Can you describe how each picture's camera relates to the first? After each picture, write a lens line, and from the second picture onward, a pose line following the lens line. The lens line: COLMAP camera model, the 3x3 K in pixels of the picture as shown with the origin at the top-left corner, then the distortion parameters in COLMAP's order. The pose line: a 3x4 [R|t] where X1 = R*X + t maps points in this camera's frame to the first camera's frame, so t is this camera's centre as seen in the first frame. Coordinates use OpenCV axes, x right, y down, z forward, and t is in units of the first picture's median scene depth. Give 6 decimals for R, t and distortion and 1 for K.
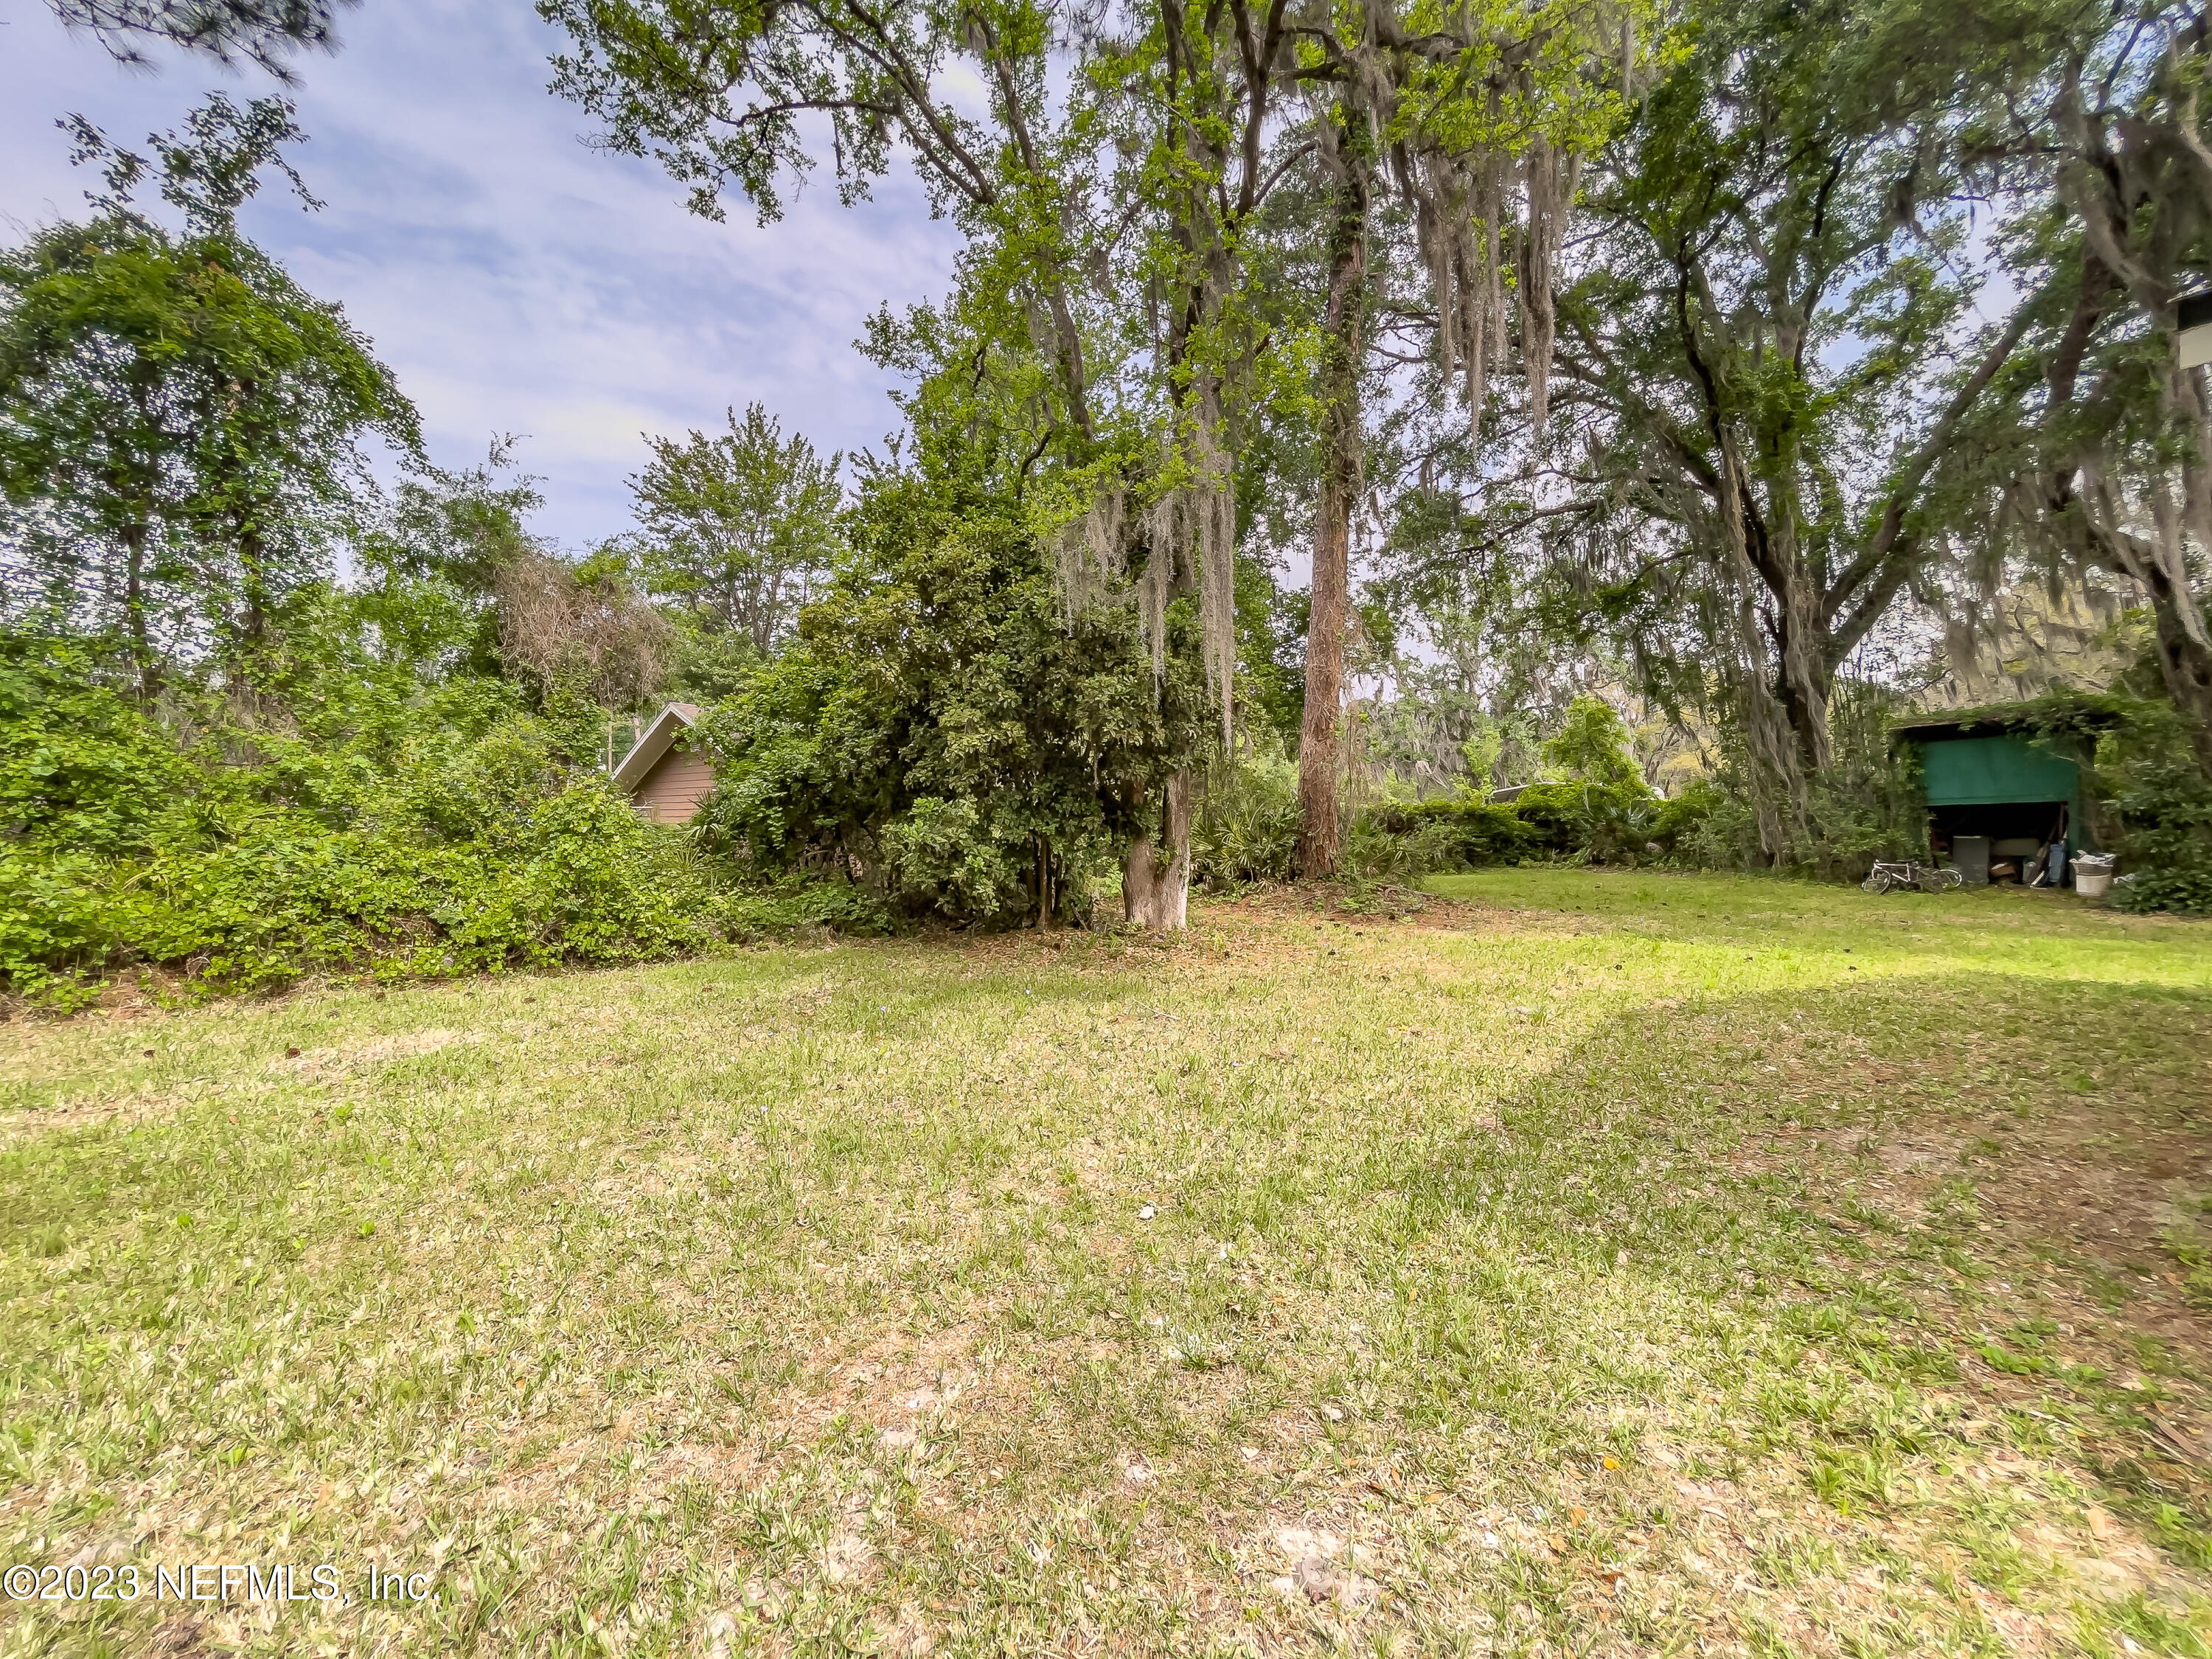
lens RADIAL K [[917.8, 0, 1106.0], [0, 917.8, 829.5], [0, 0, 1]] dist [-0.014863, 0.005196]
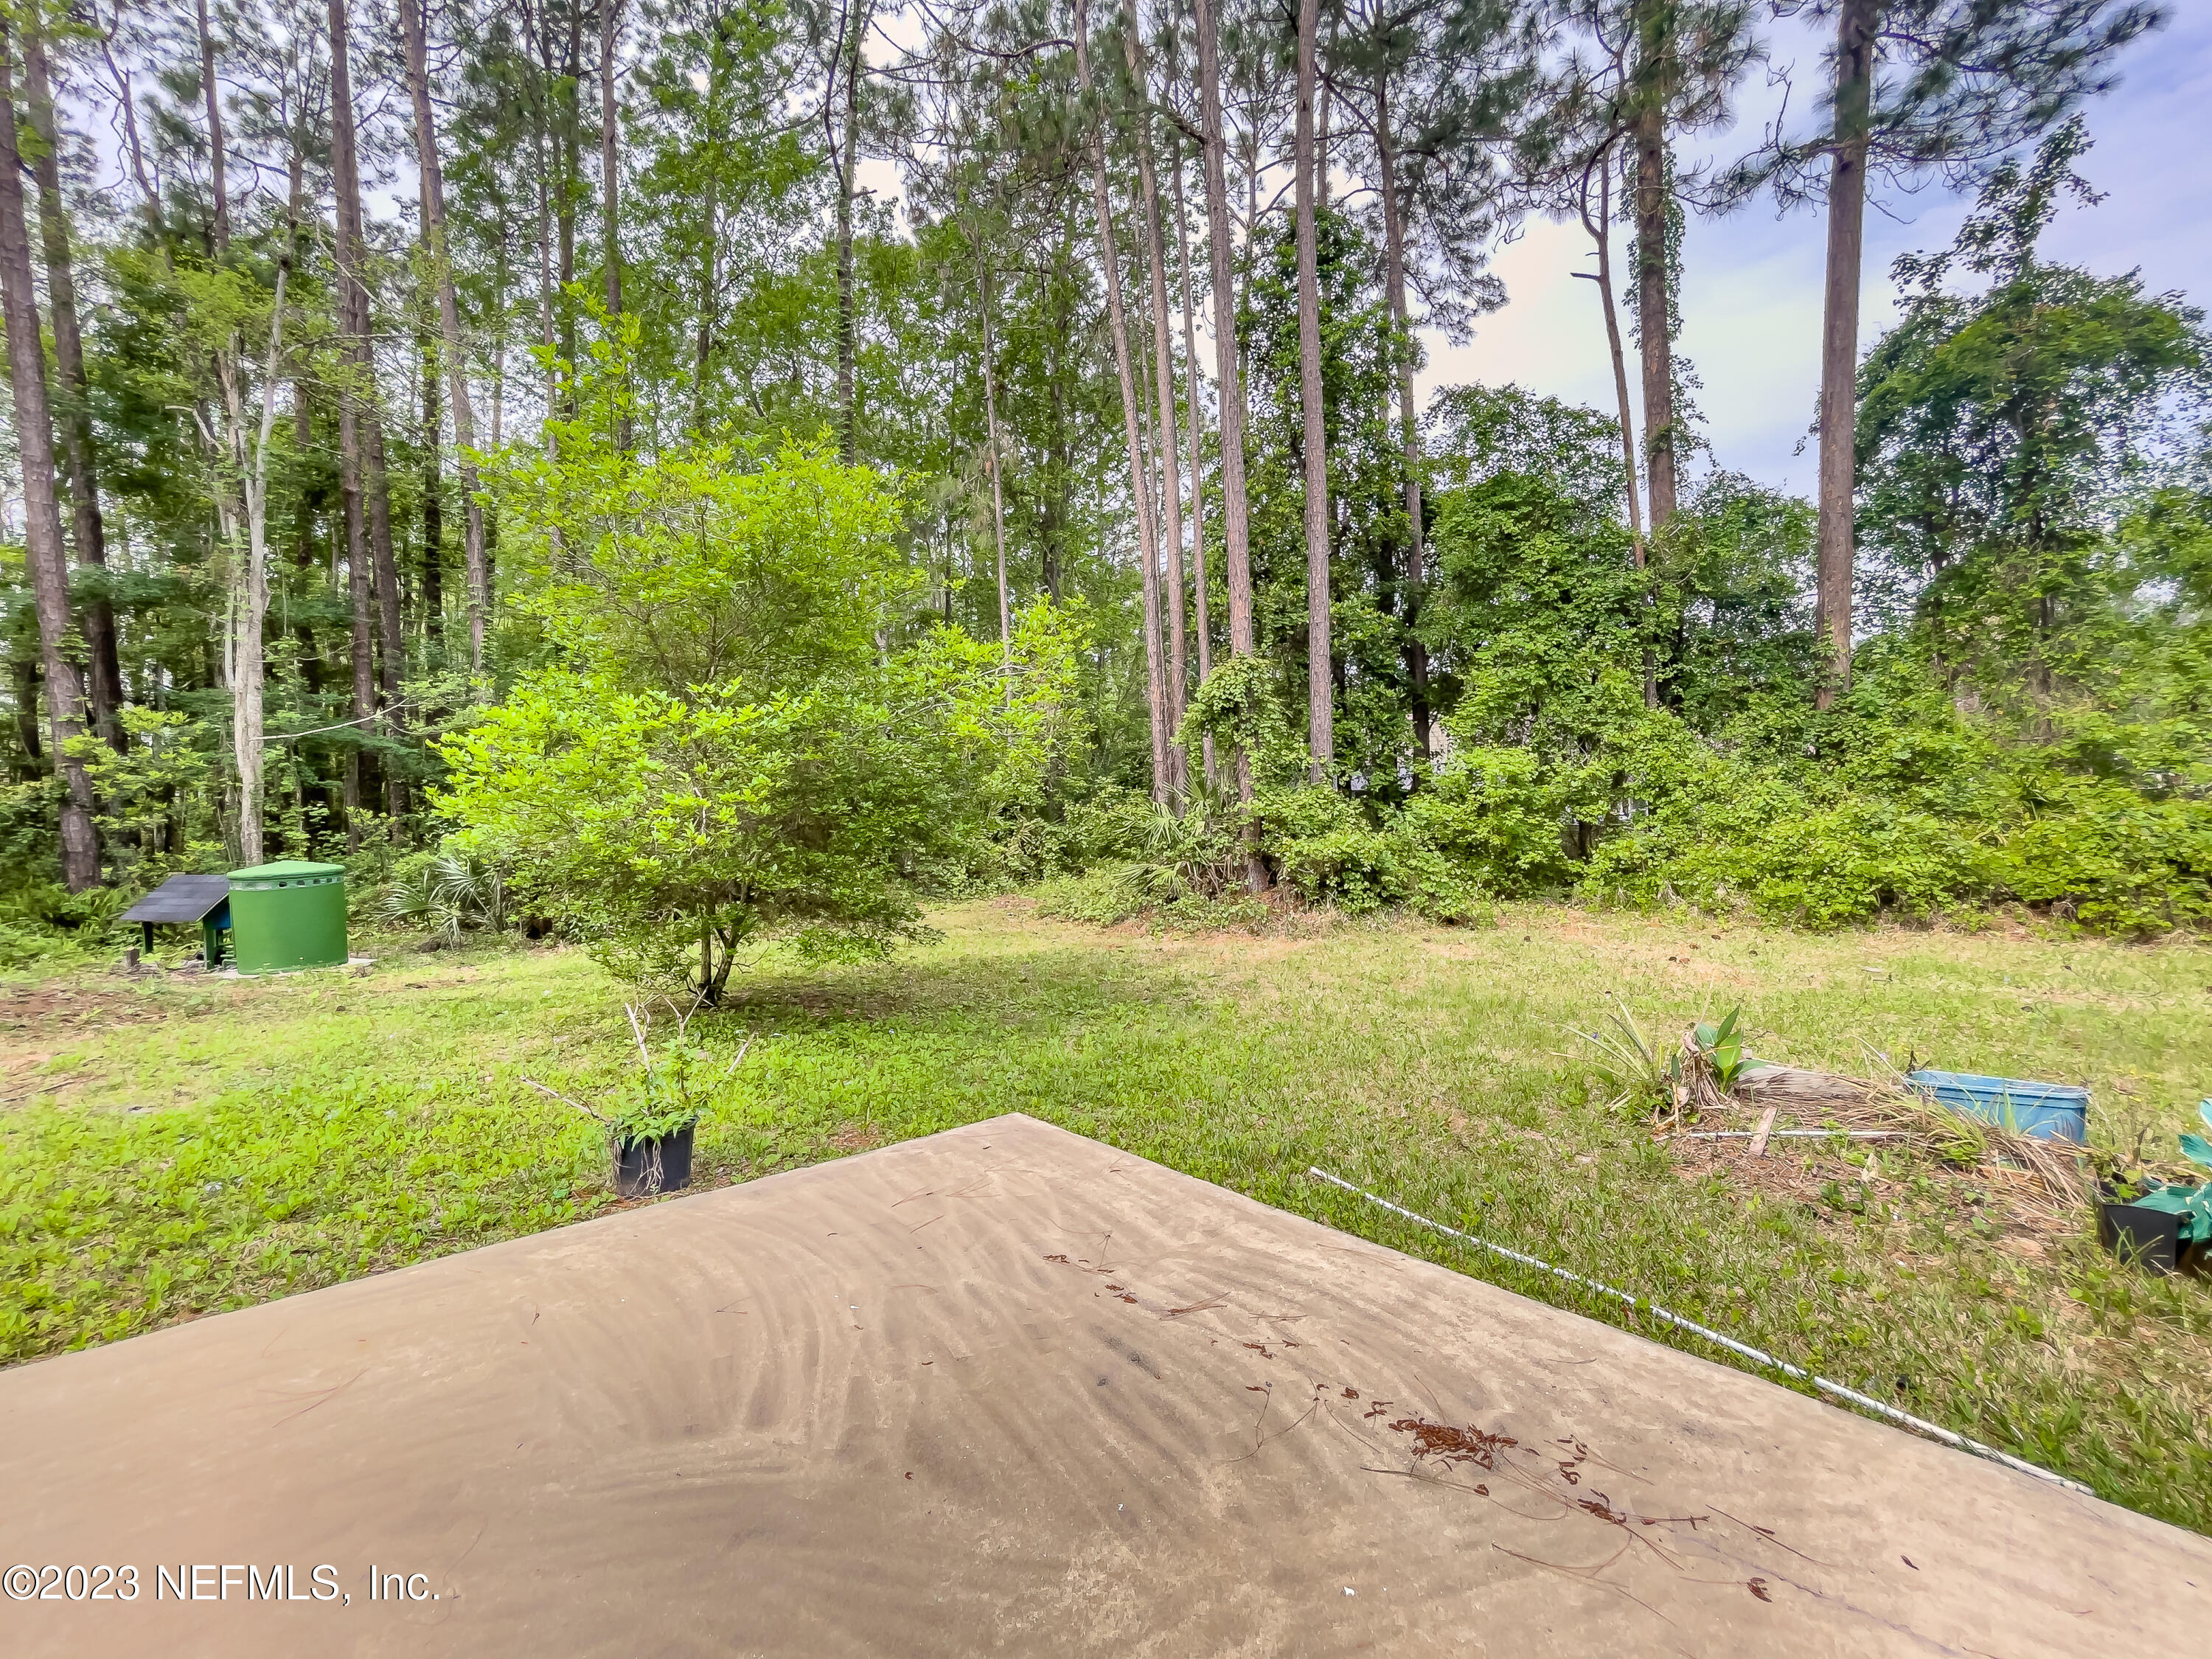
lens RADIAL K [[917.8, 0, 1106.0], [0, 917.8, 829.5], [0, 0, 1]] dist [-0.014863, 0.005196]
pose [[0.112252, 0.031368, -0.993185, 0.050428], [0.005044, 0.999471, 0.032137, -0.002068], [0.993667, -0.008617, 0.112034, -0.292818]]
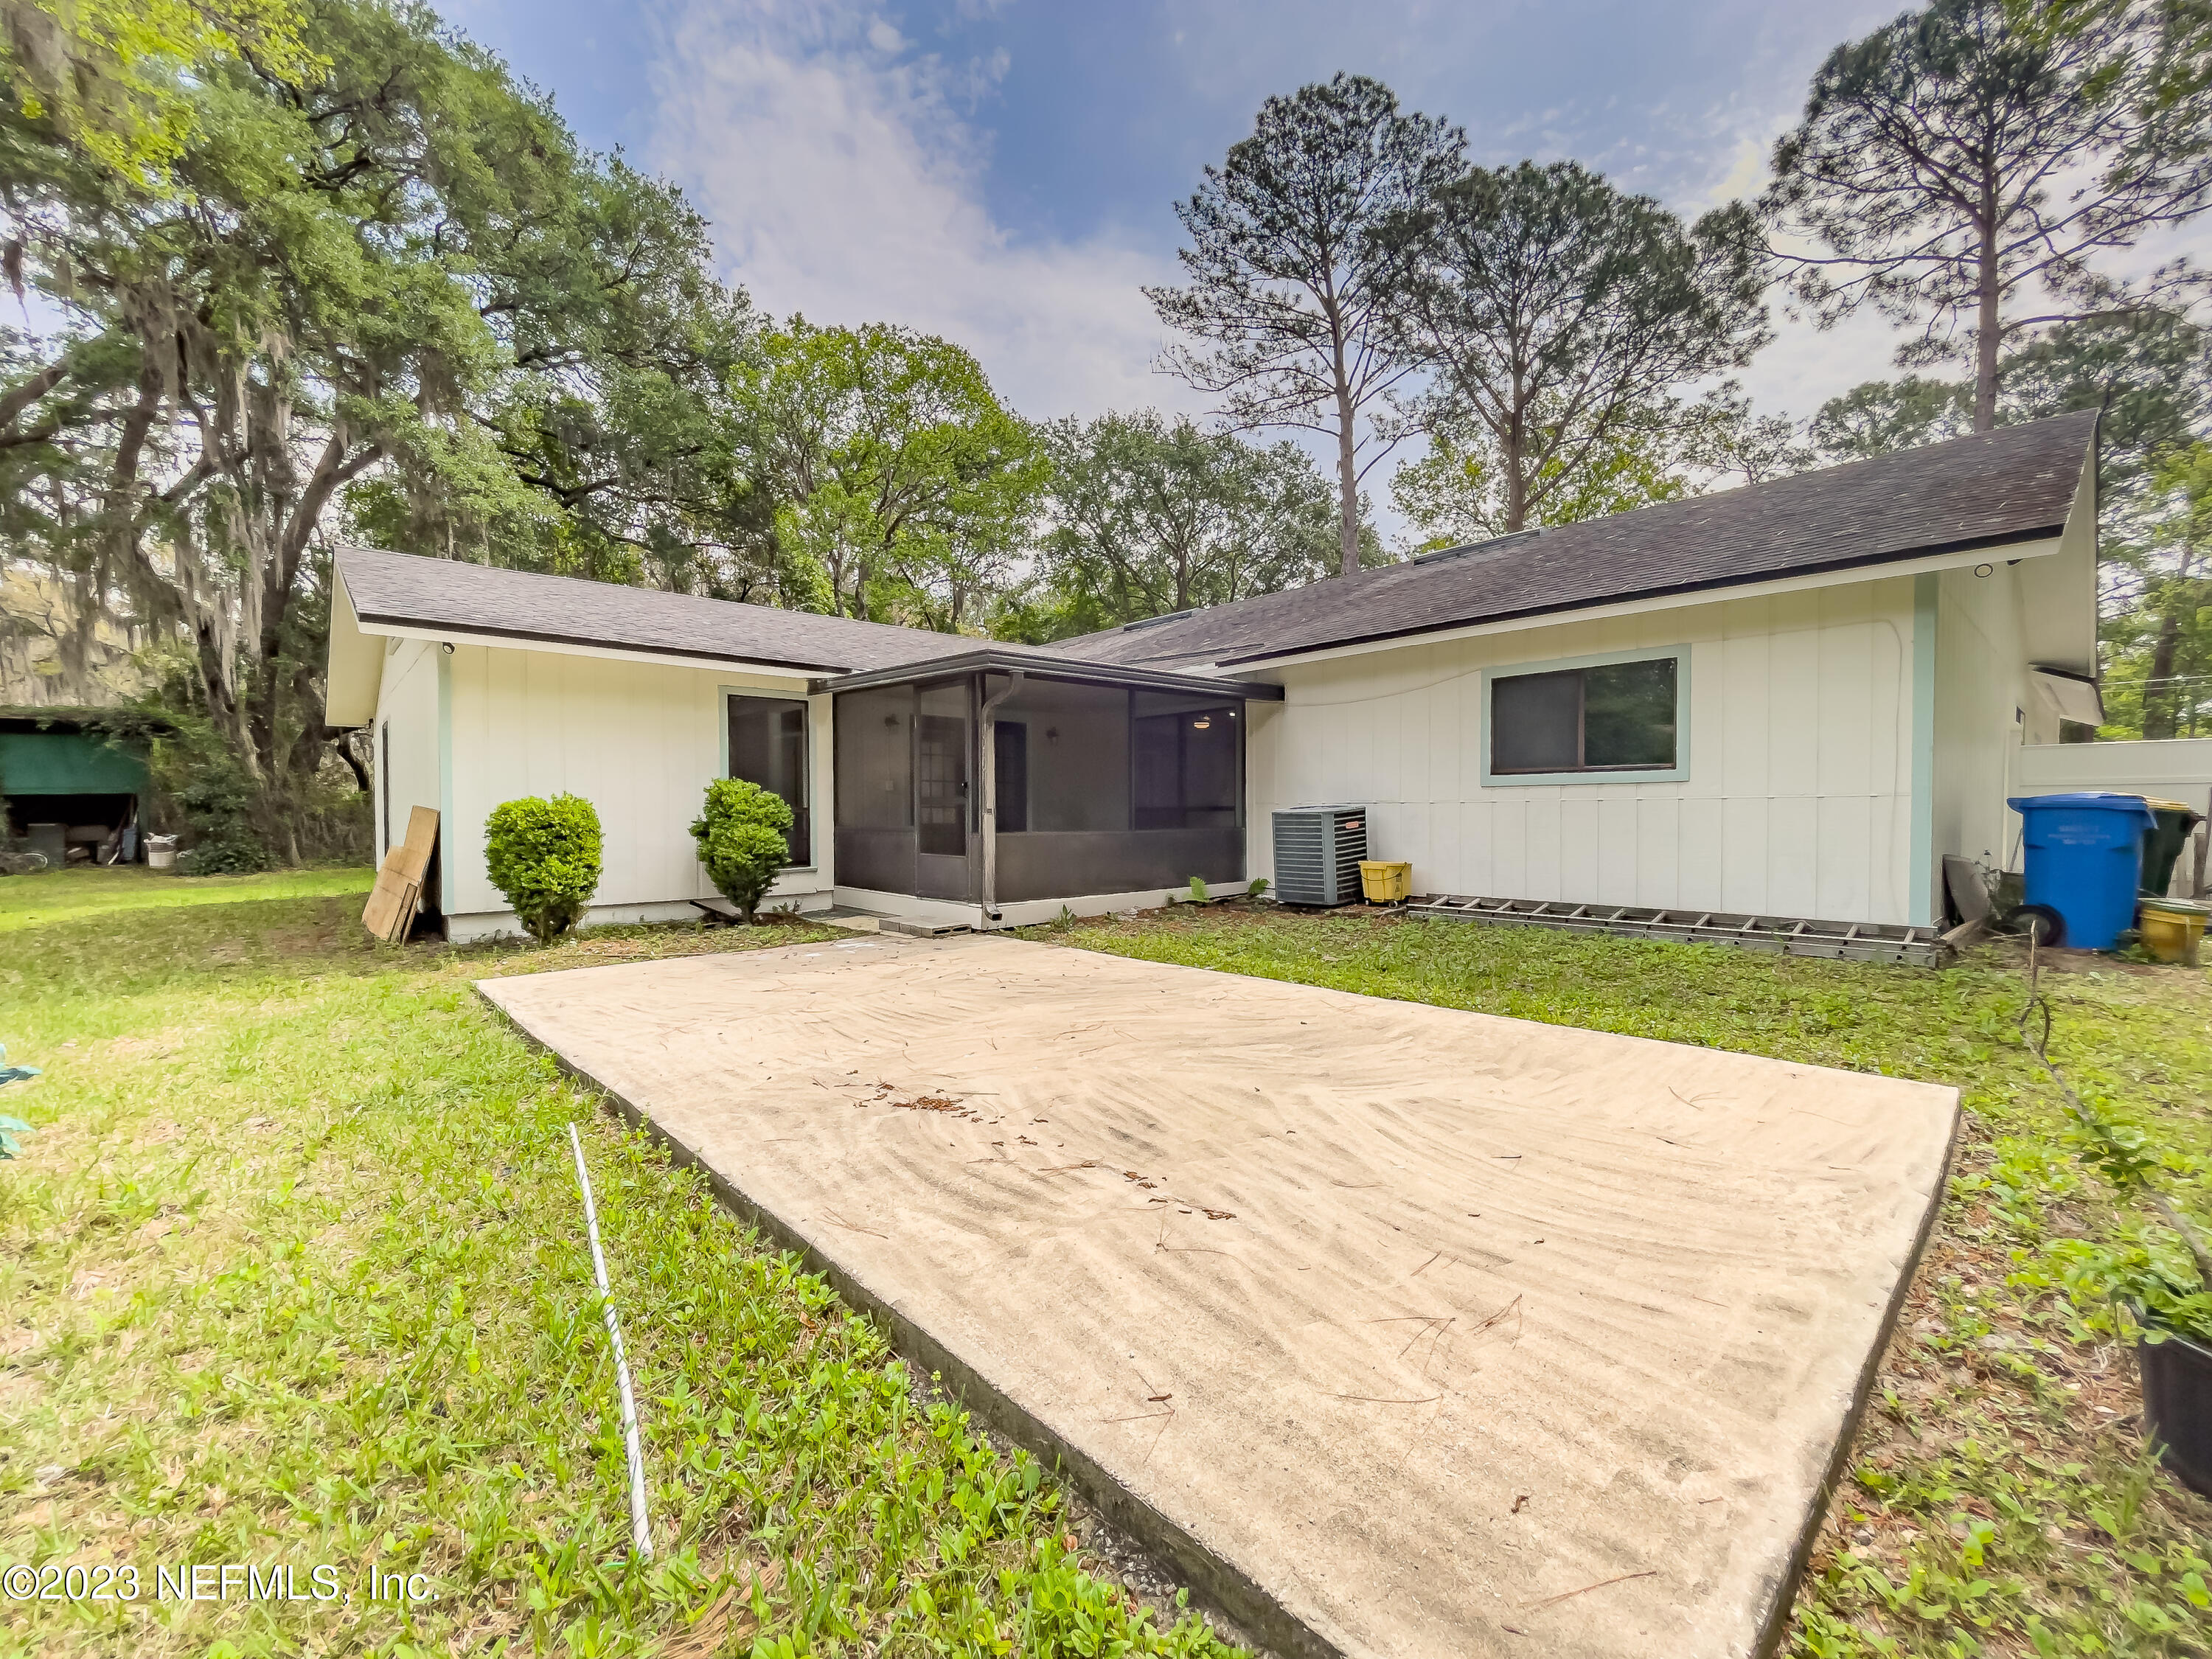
lens RADIAL K [[917.8, 0, 1106.0], [0, 917.8, 829.5], [0, 0, 1]] dist [-0.014863, 0.005196]
pose [[-0.109893, -0.011270, 0.993880, -0.425951], [0.017450, 0.999760, 0.013266, 0.034277], [-0.993790, 0.018801, -0.109670, -0.228838]]
